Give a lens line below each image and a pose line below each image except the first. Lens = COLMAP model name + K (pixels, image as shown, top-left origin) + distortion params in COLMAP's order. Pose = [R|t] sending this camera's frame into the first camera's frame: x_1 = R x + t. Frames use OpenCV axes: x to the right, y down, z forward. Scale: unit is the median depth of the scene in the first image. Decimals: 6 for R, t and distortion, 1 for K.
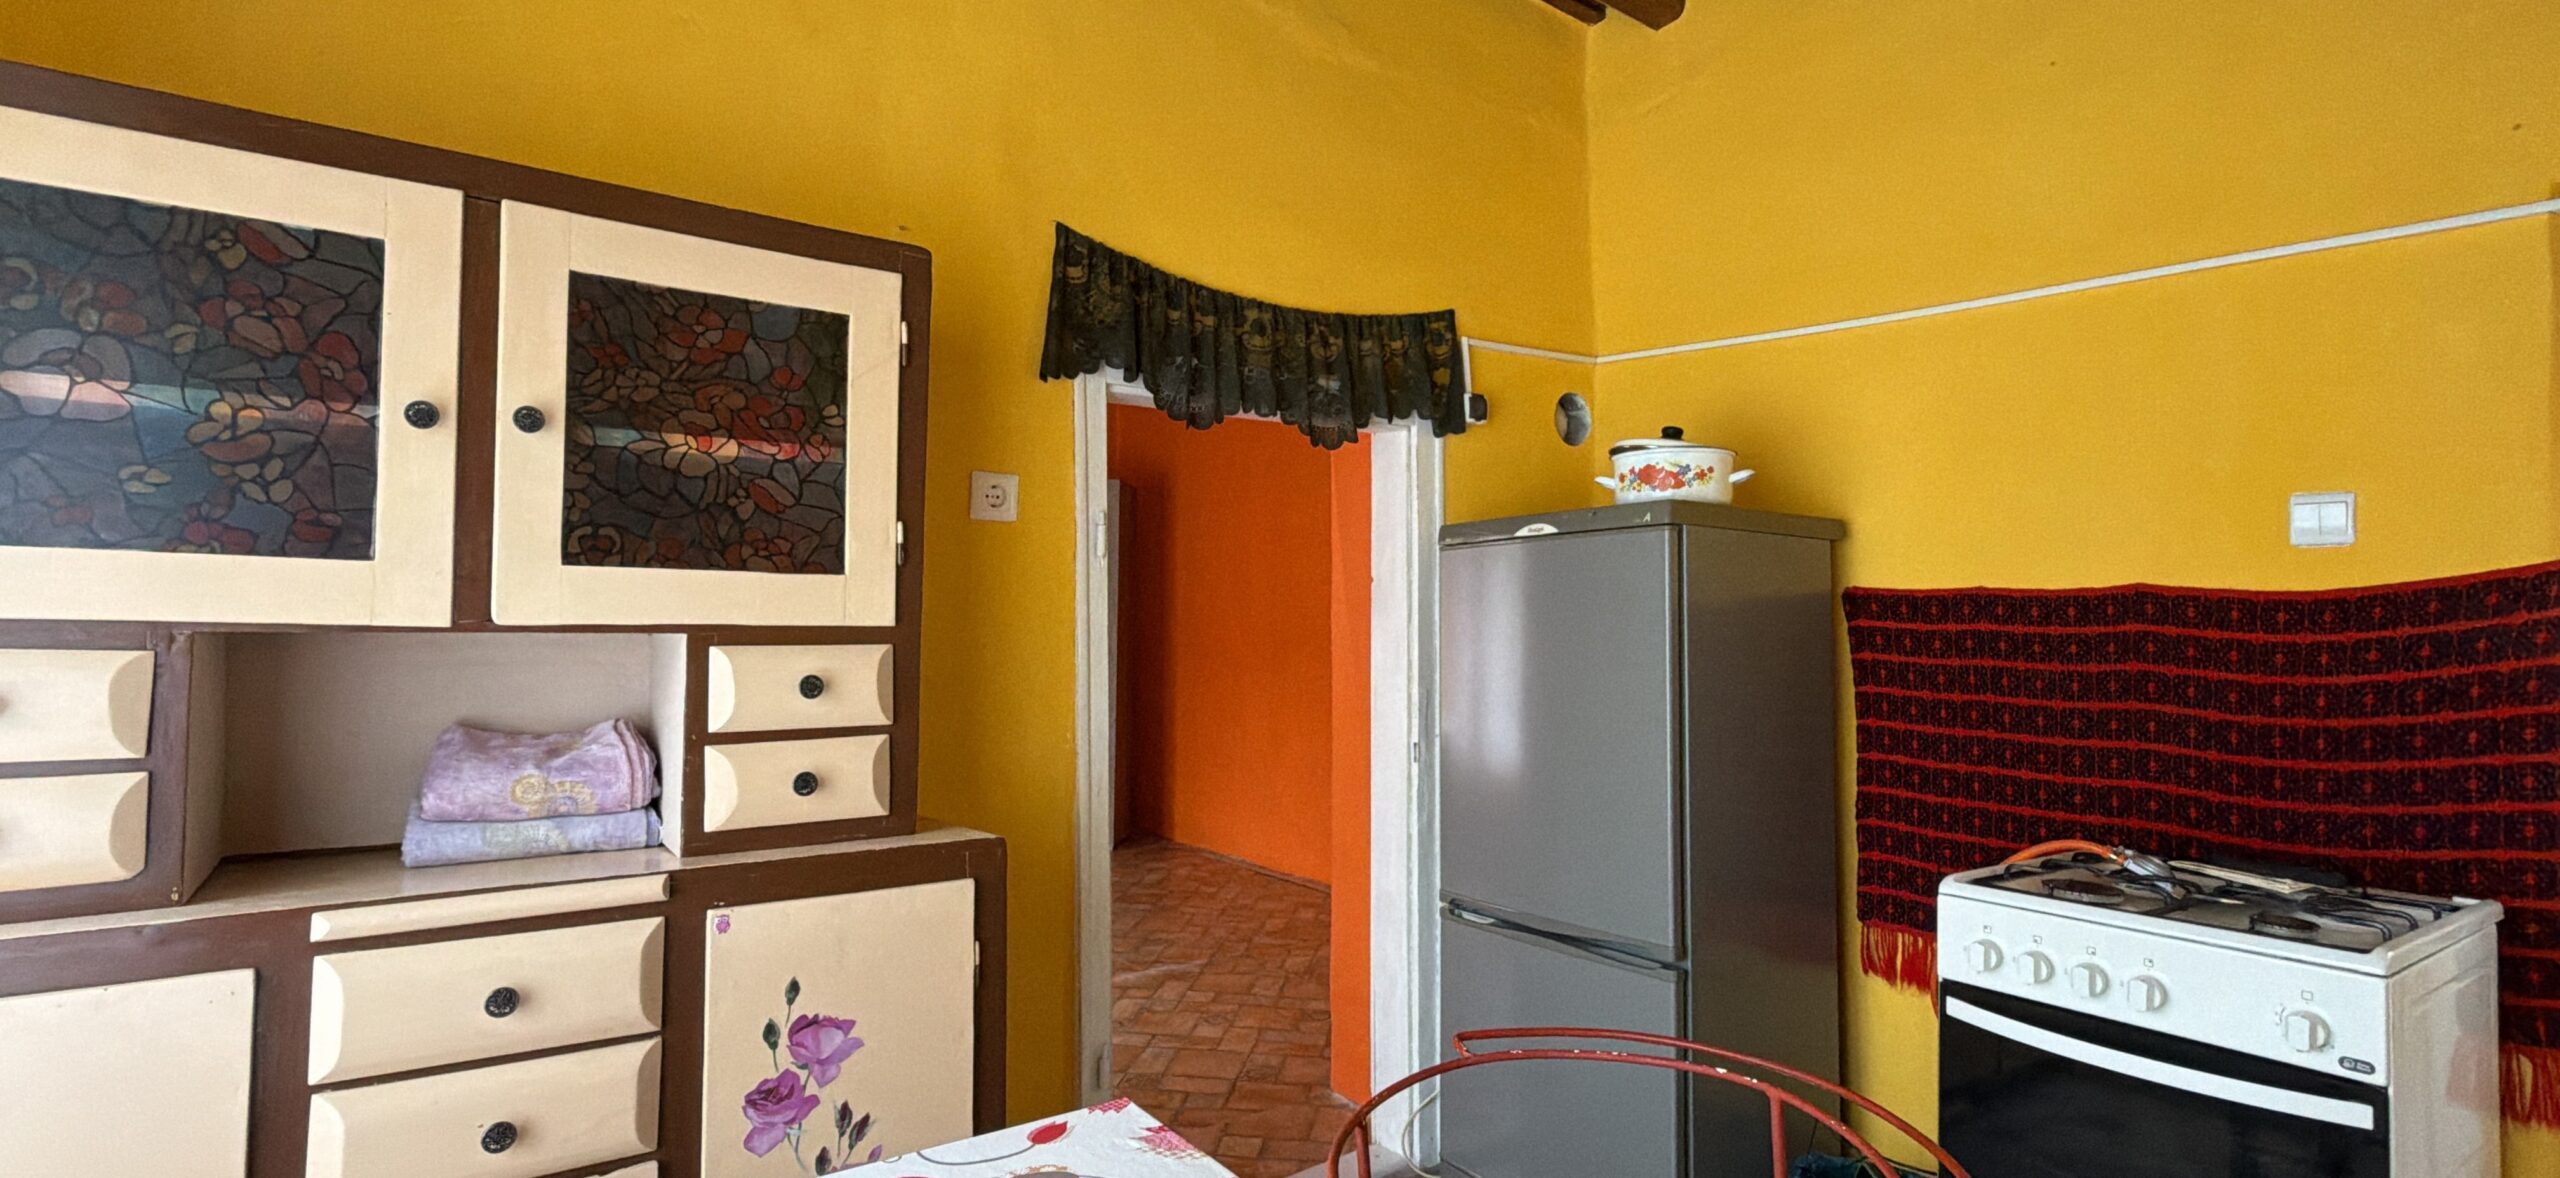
lens RADIAL K [[1163.5, 0, 1283.0], [0, 1163.5, 593.6], [0, 0, 1]] dist [-0.001469, 0.000657]
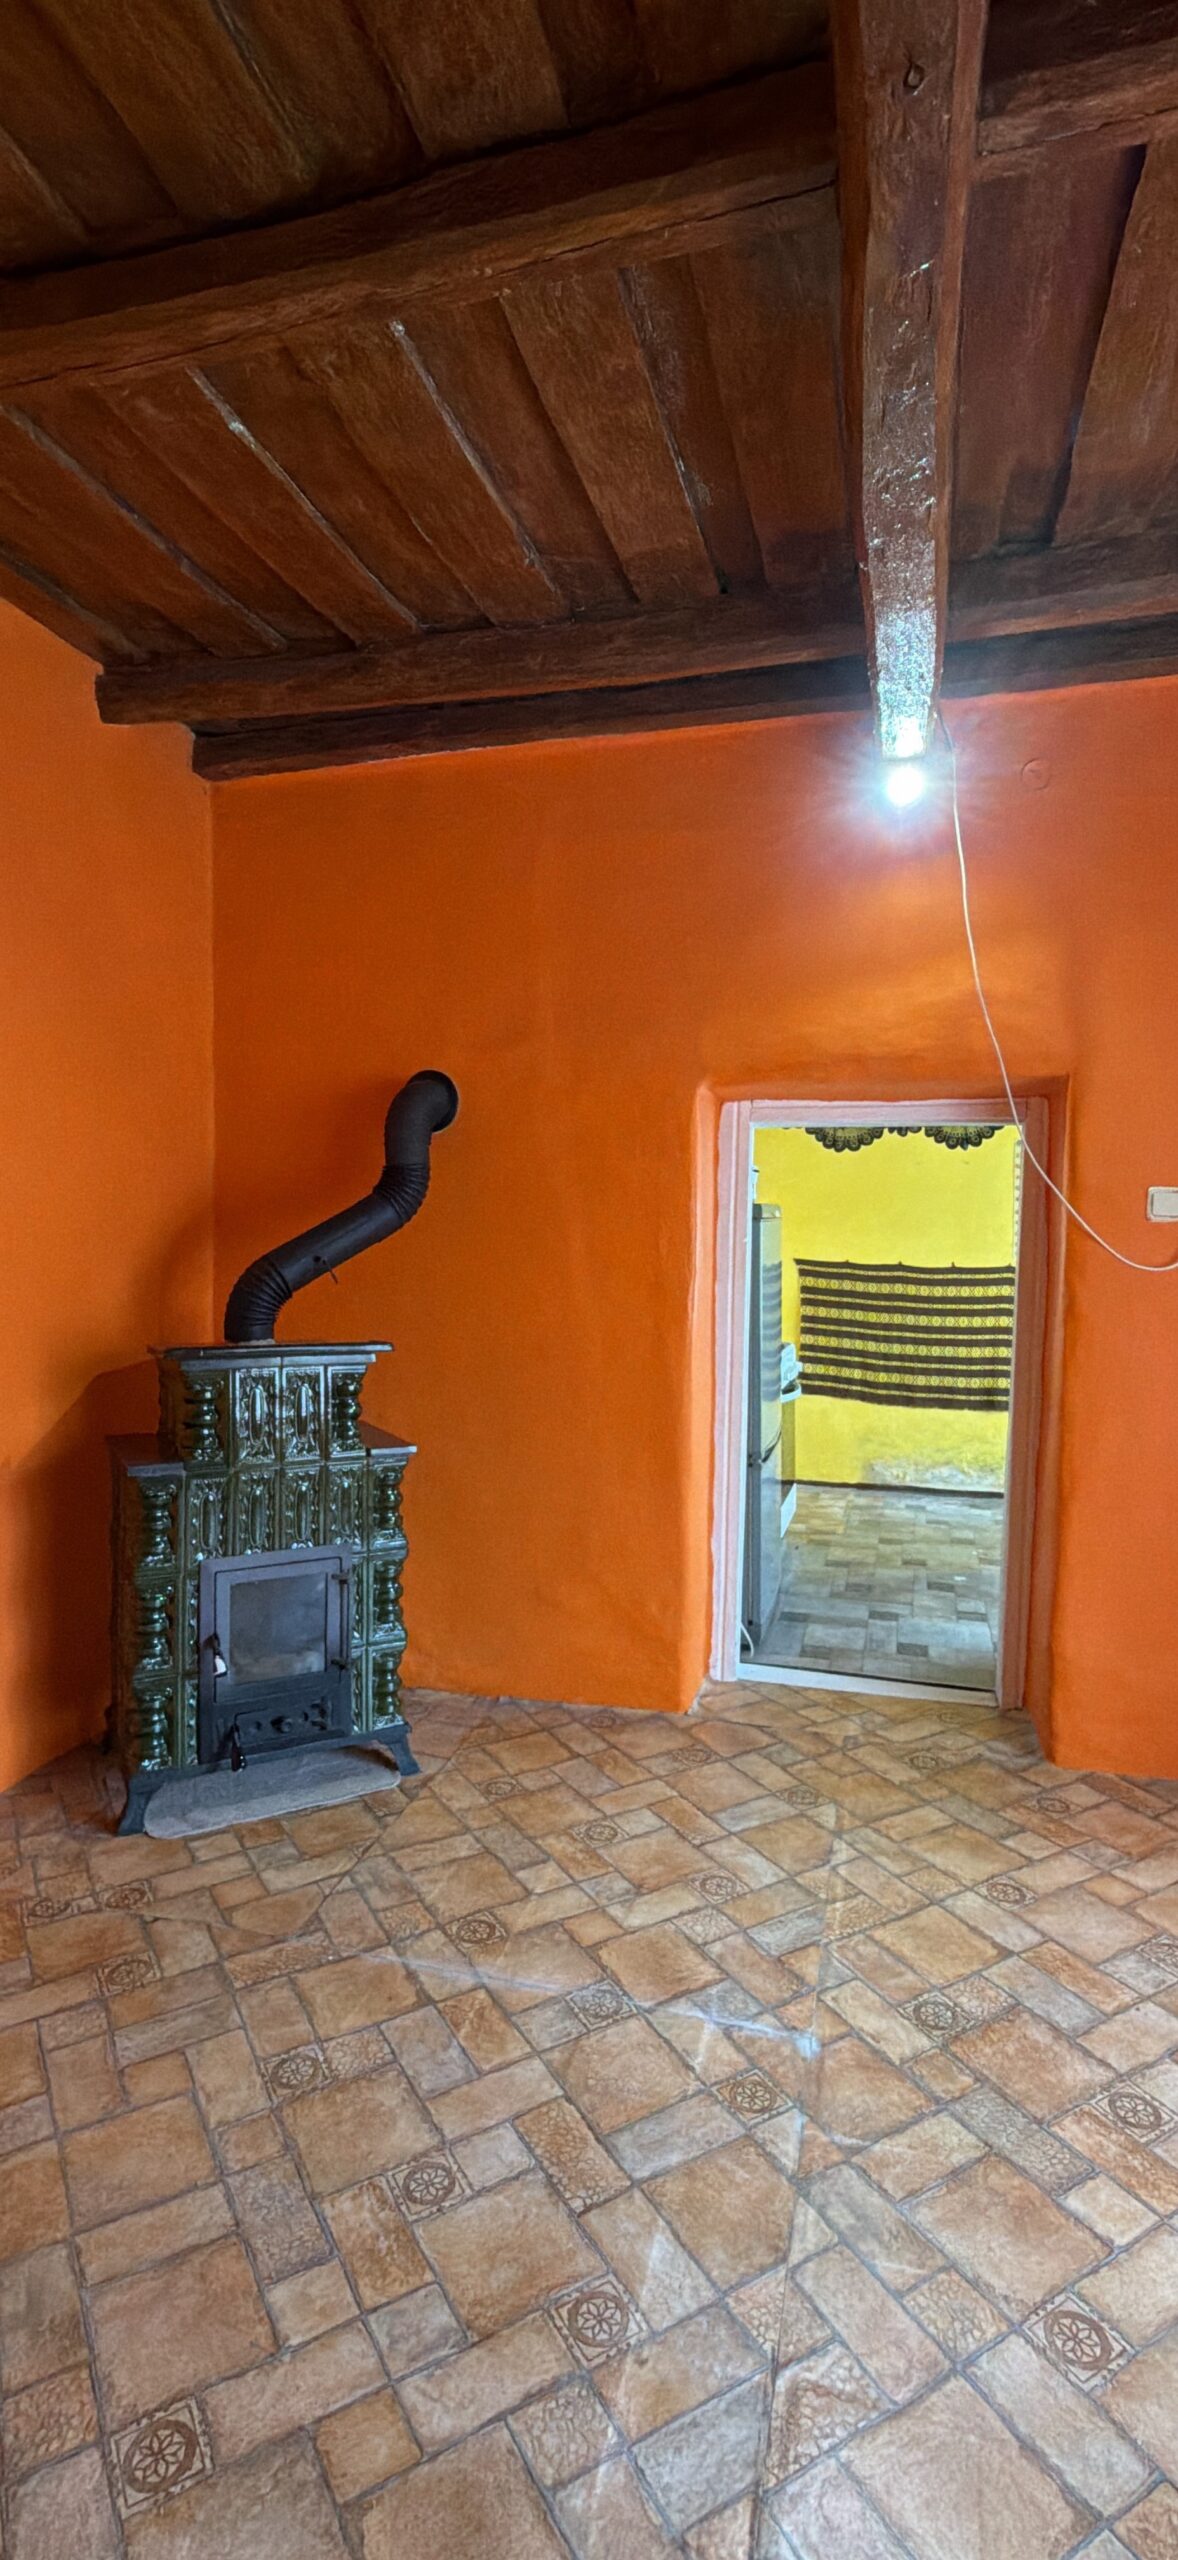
lens RADIAL K [[1163.5, 0, 588.4], [0, 1163.5, 1286.5], [0, 0, 1]] dist [-0.001469, 0.000657]
pose [[-0.625531, -0.053824, 0.778341, -1.387353], [-0.030363, 0.998541, 0.044649, -0.024566], [-0.779608, 0.004297, -0.626253, 3.354965]]
